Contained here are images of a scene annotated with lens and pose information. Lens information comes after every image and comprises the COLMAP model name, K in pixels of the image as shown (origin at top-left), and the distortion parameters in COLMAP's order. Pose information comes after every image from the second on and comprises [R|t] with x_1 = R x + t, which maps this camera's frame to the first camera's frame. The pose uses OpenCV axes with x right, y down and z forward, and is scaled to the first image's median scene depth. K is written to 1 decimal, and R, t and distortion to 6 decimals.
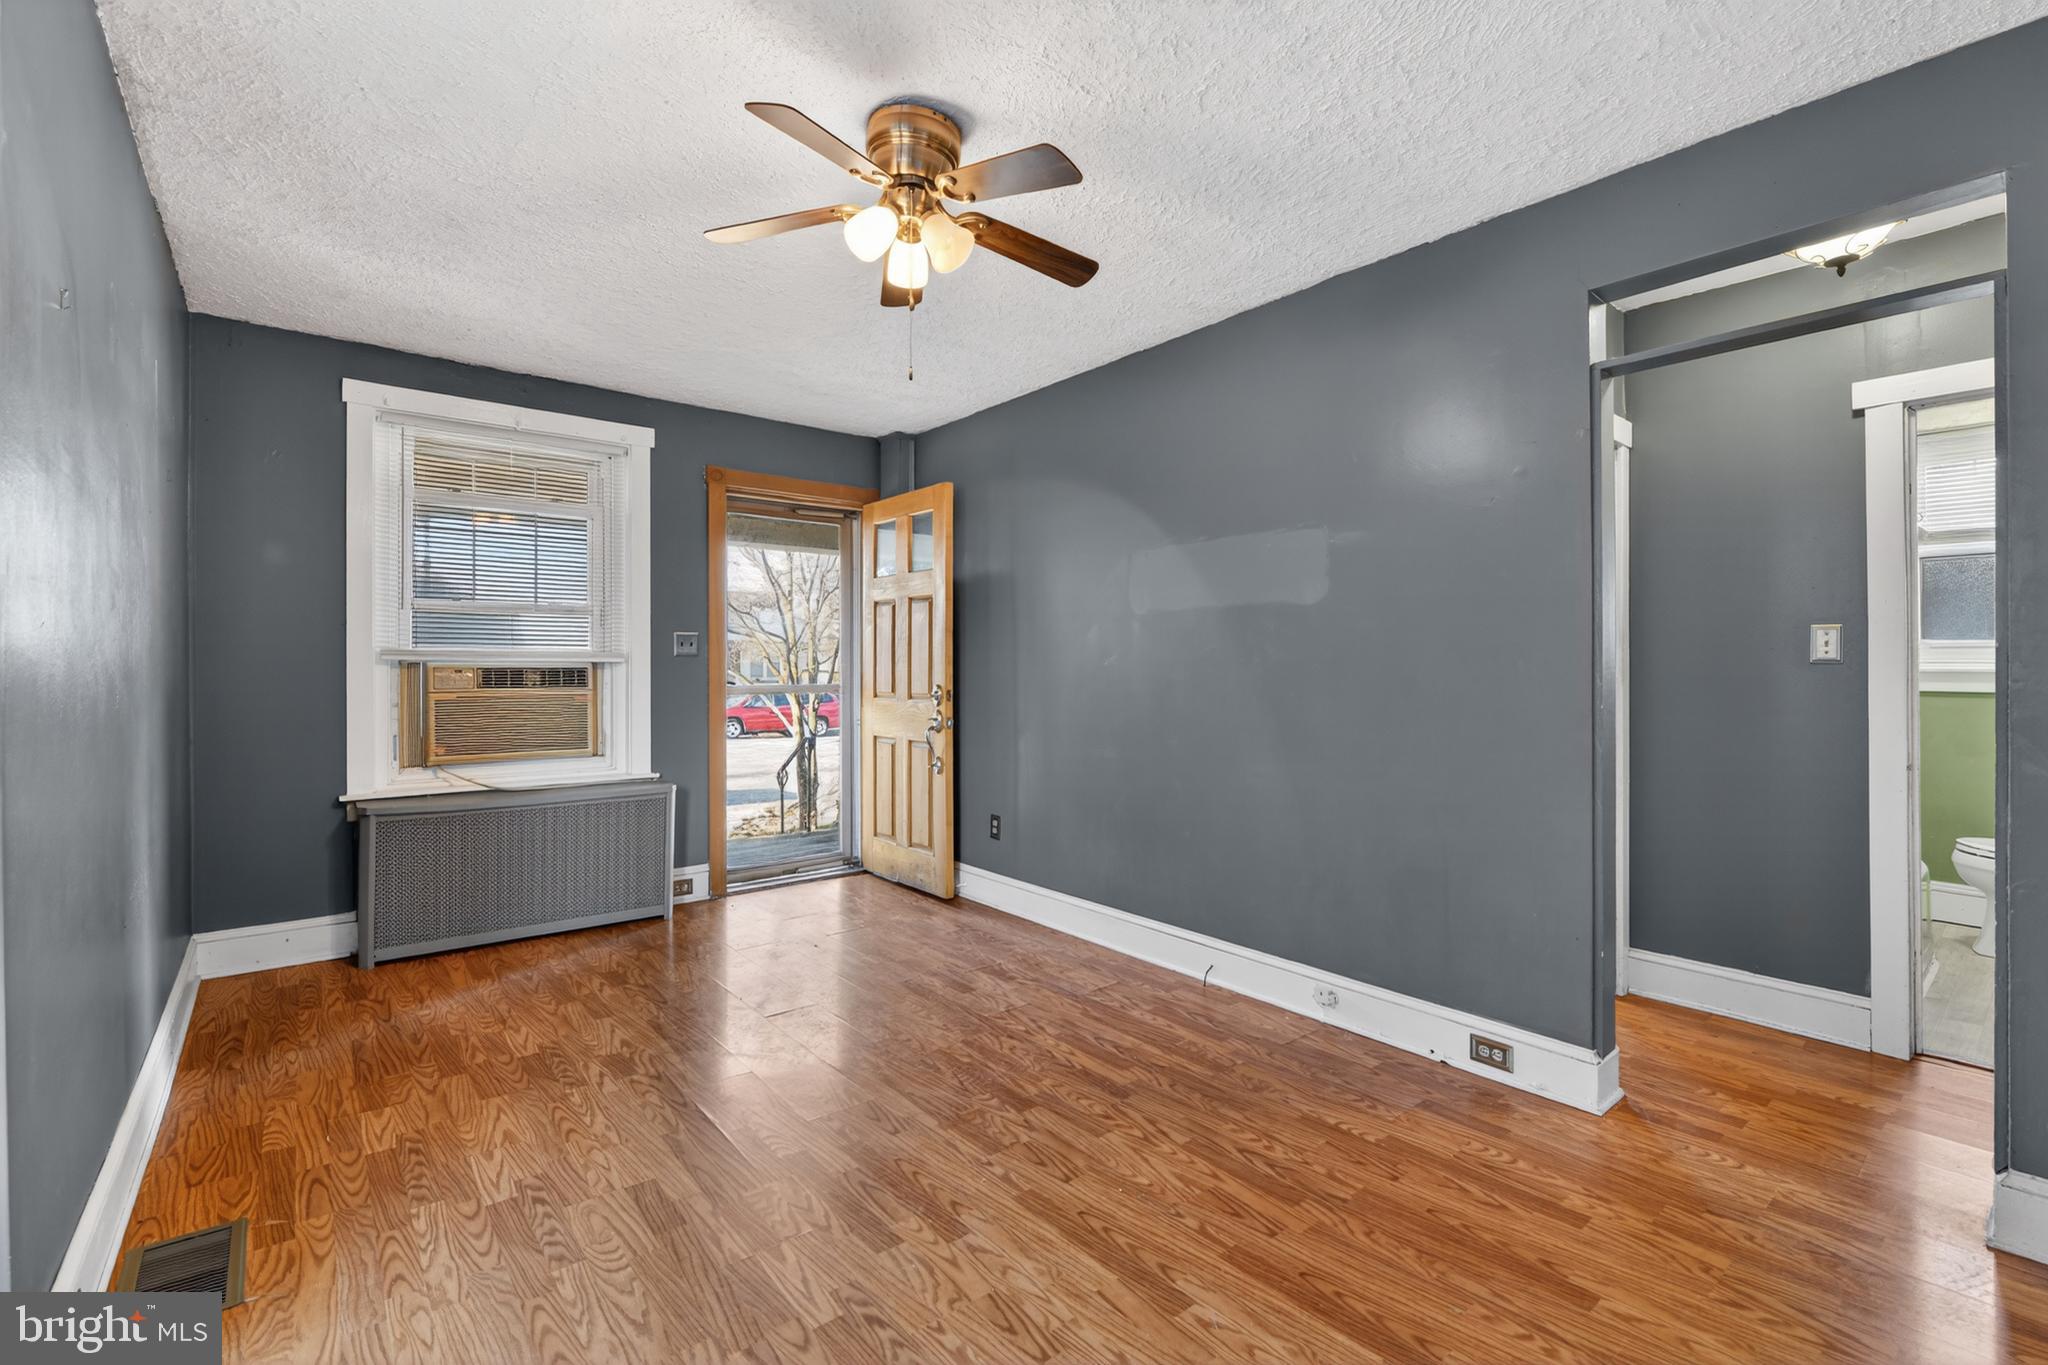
lens RADIAL K [[894.5, 0, 1022.1], [0, 894.5, 661.5], [0, 0, 1]] dist [-0.012186, -0.000706]
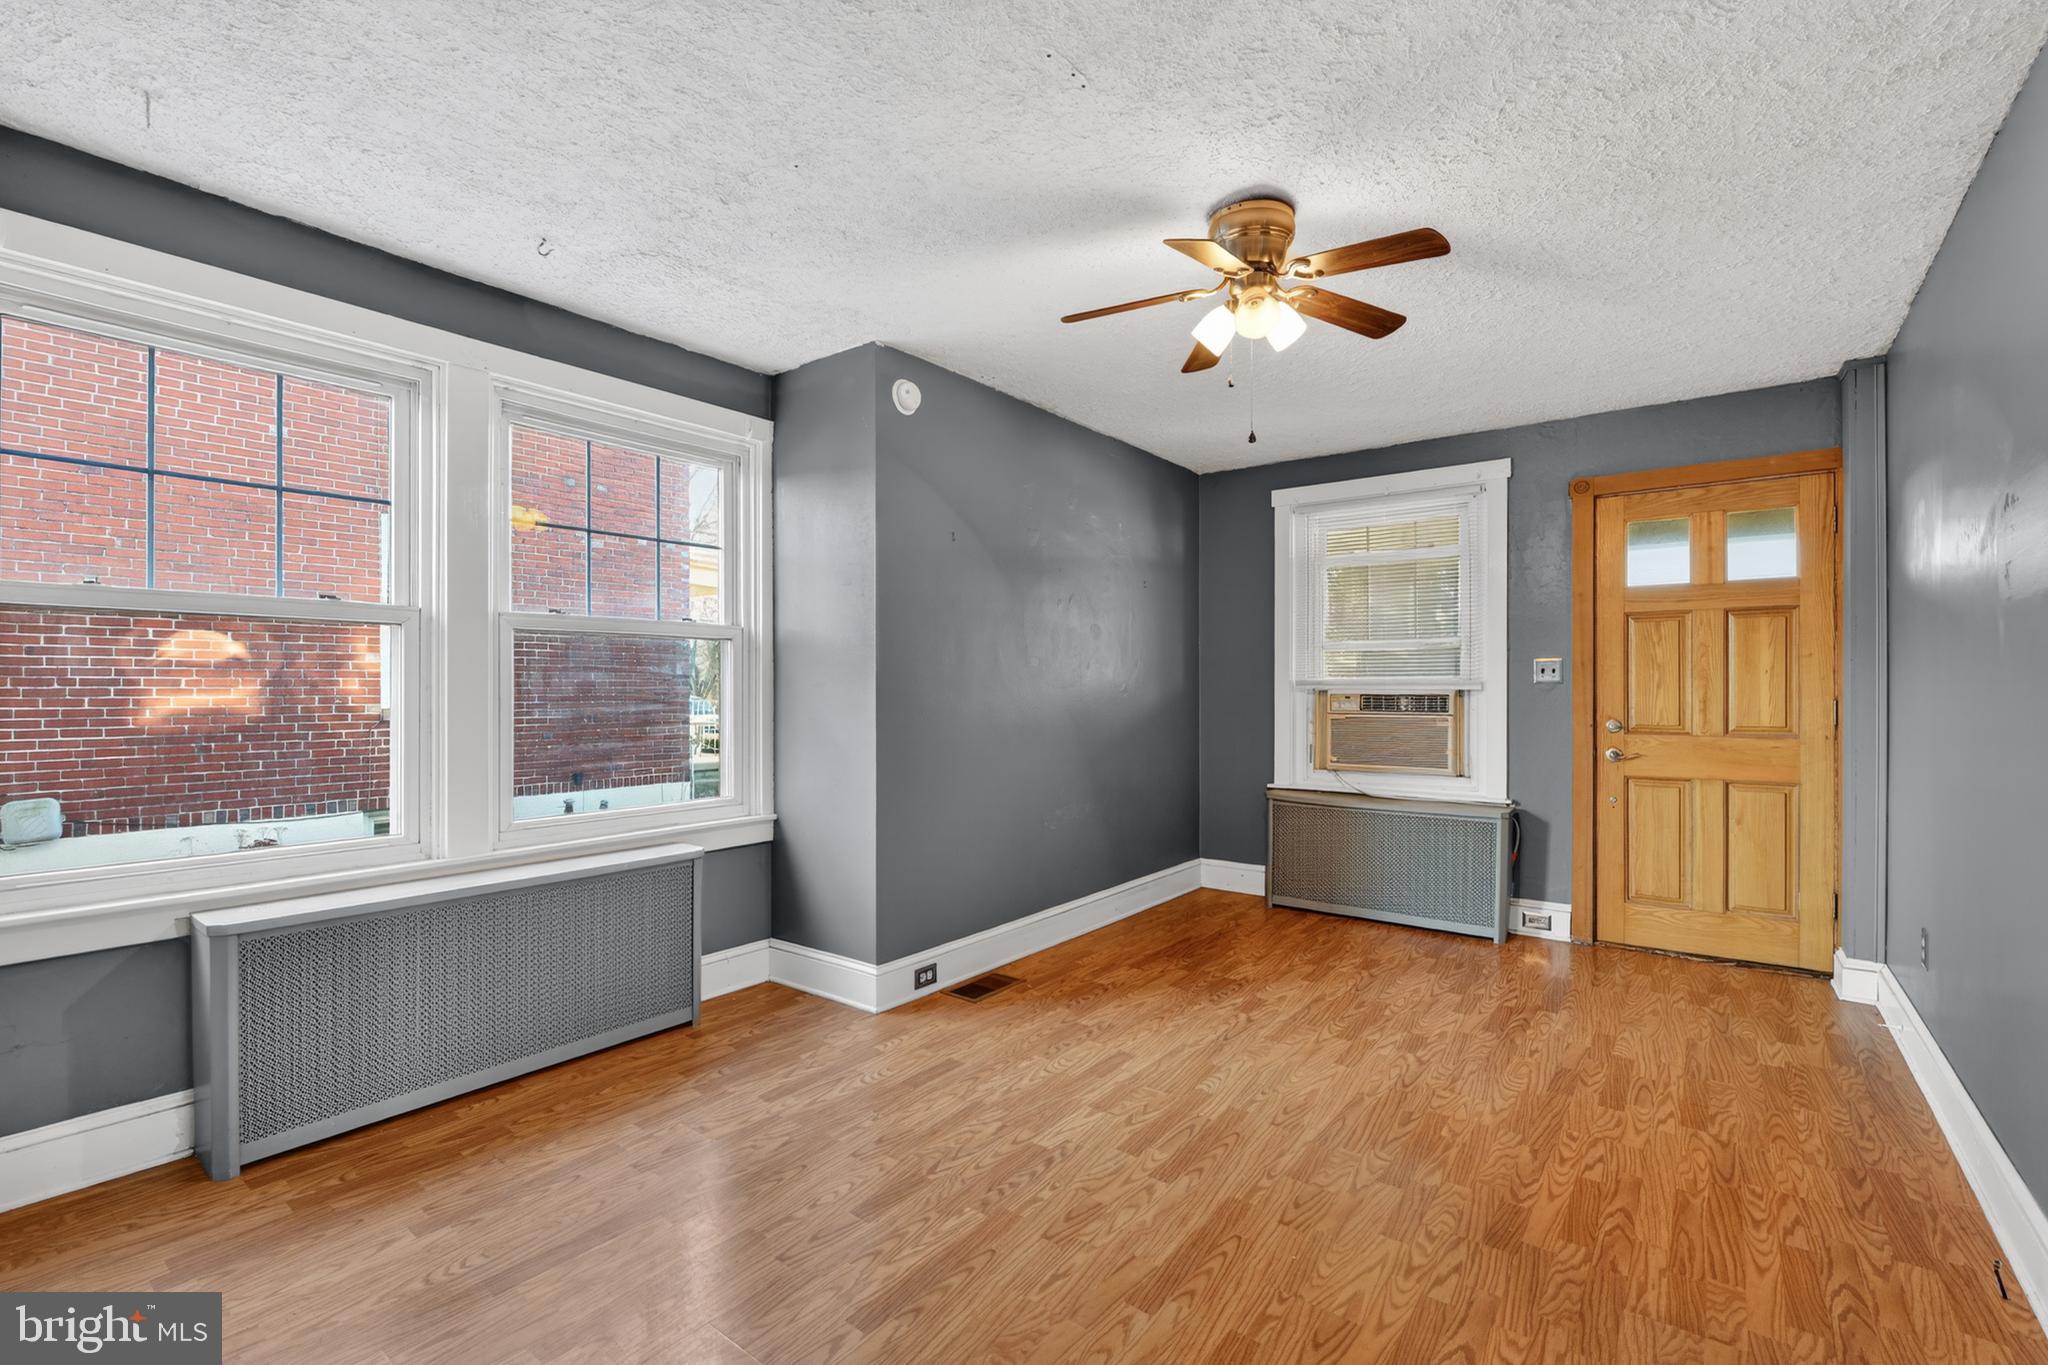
lens RADIAL K [[894.5, 0, 1020.0], [0, 894.5, 685.5], [0, 0, 1]] dist [-0.012186, -0.000706]
pose [[0.224206, -0.001321, -0.974541, 0.814441], [0.007440, 0.999972, 0.000356, -0.015655], [0.974513, -0.007330, 0.224210, 0.426037]]
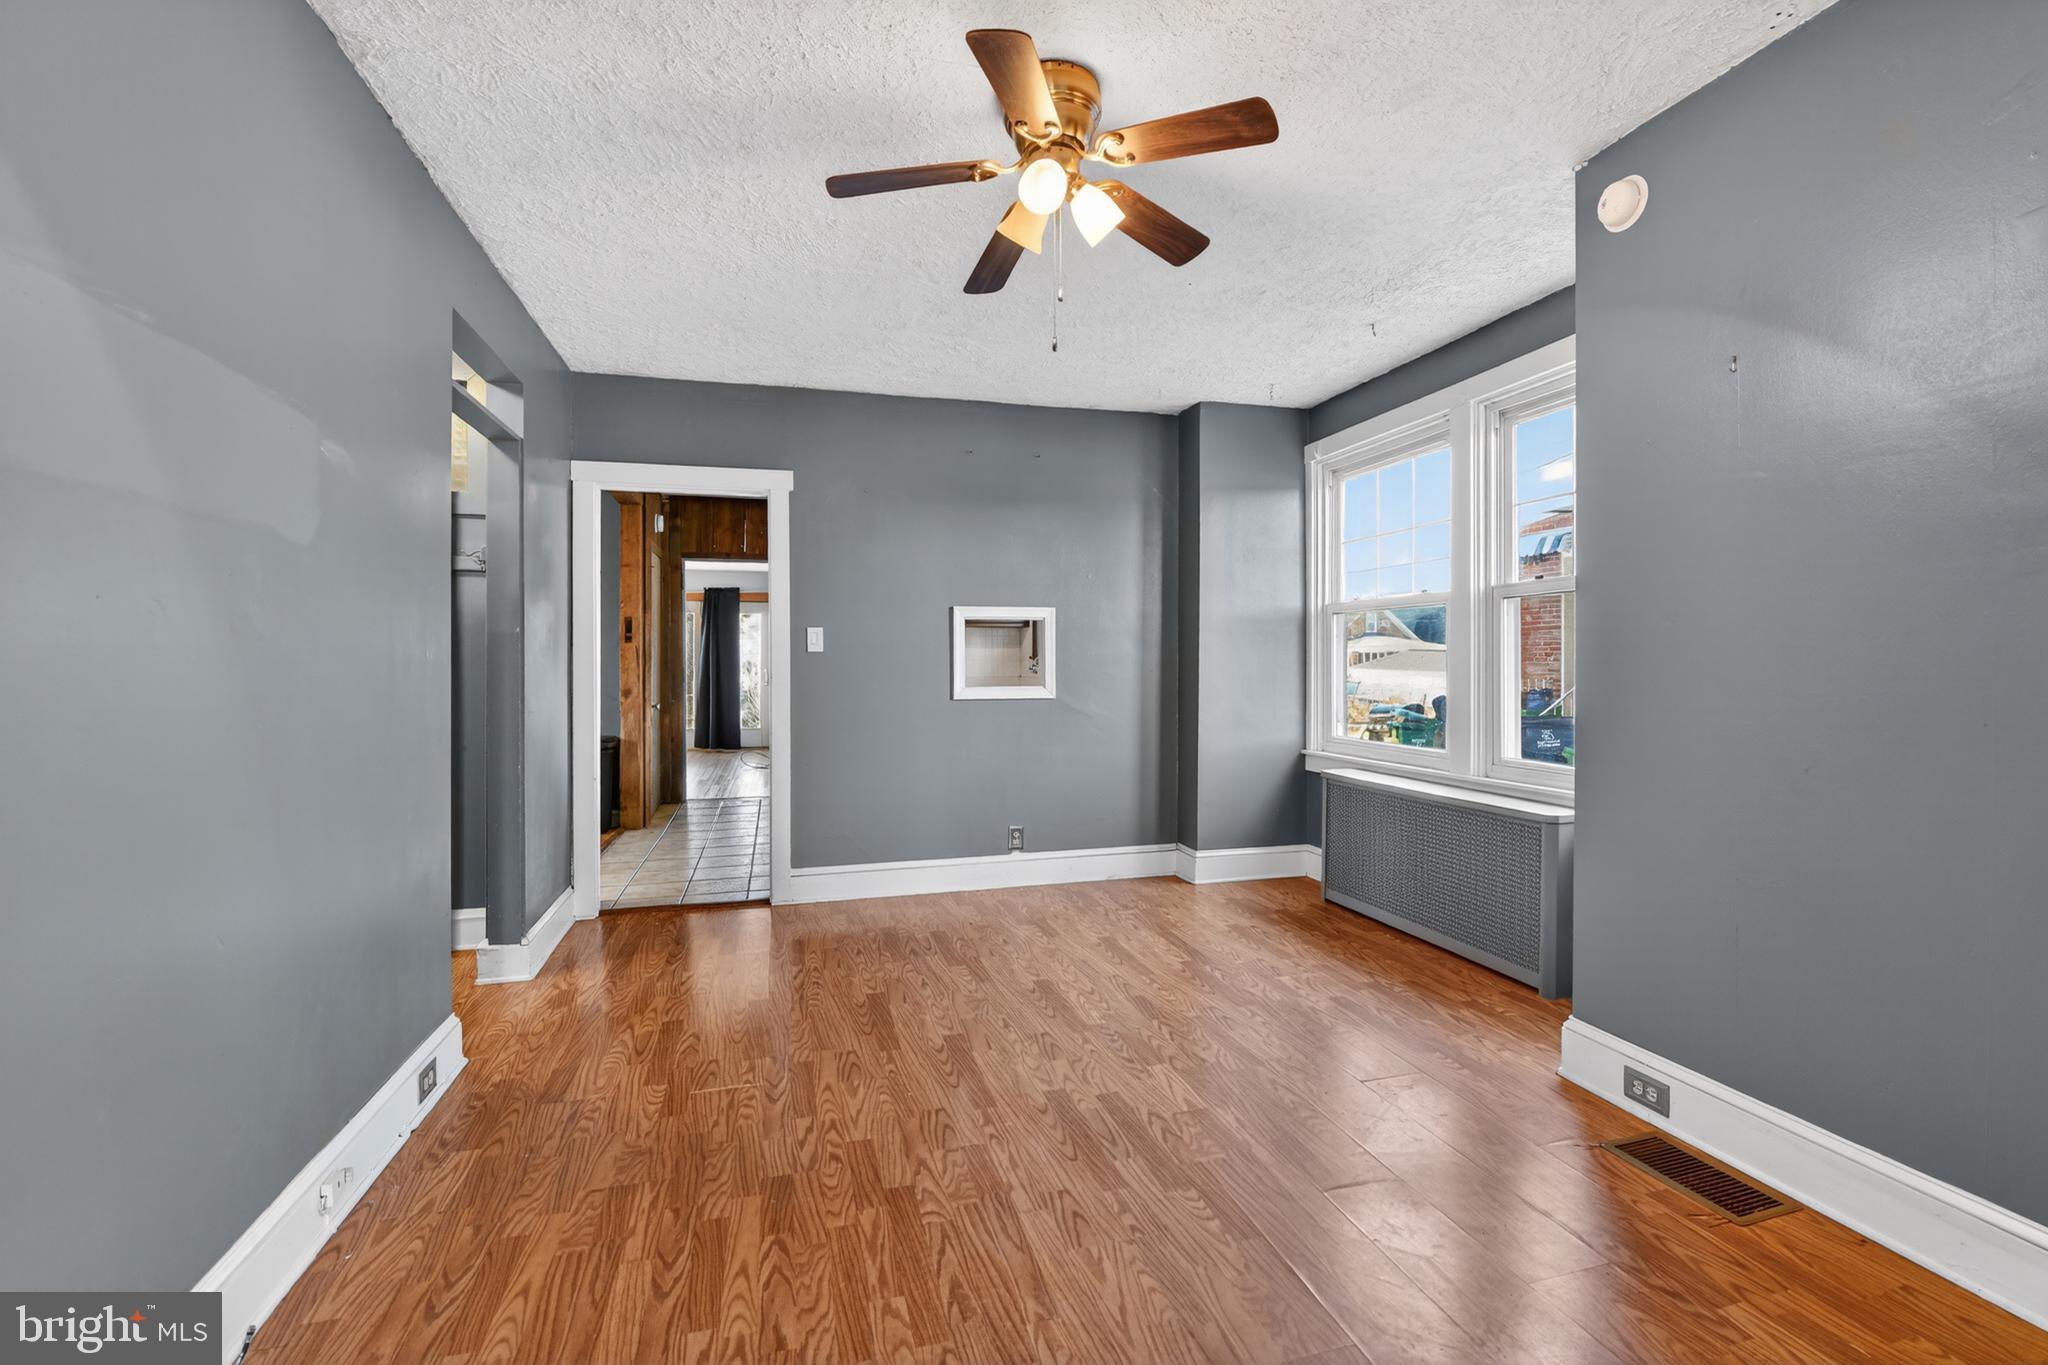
lens RADIAL K [[894.5, 0, 1035.8], [0, 894.5, 681.5], [0, 0, 1]] dist [-0.012186, -0.000706]
pose [[-0.919295, -0.003757, 0.393551, -0.431910], [0.001498, 0.999914, 0.013045, 0.020663], [-0.393566, 0.012582, -0.919210, 1.703008]]
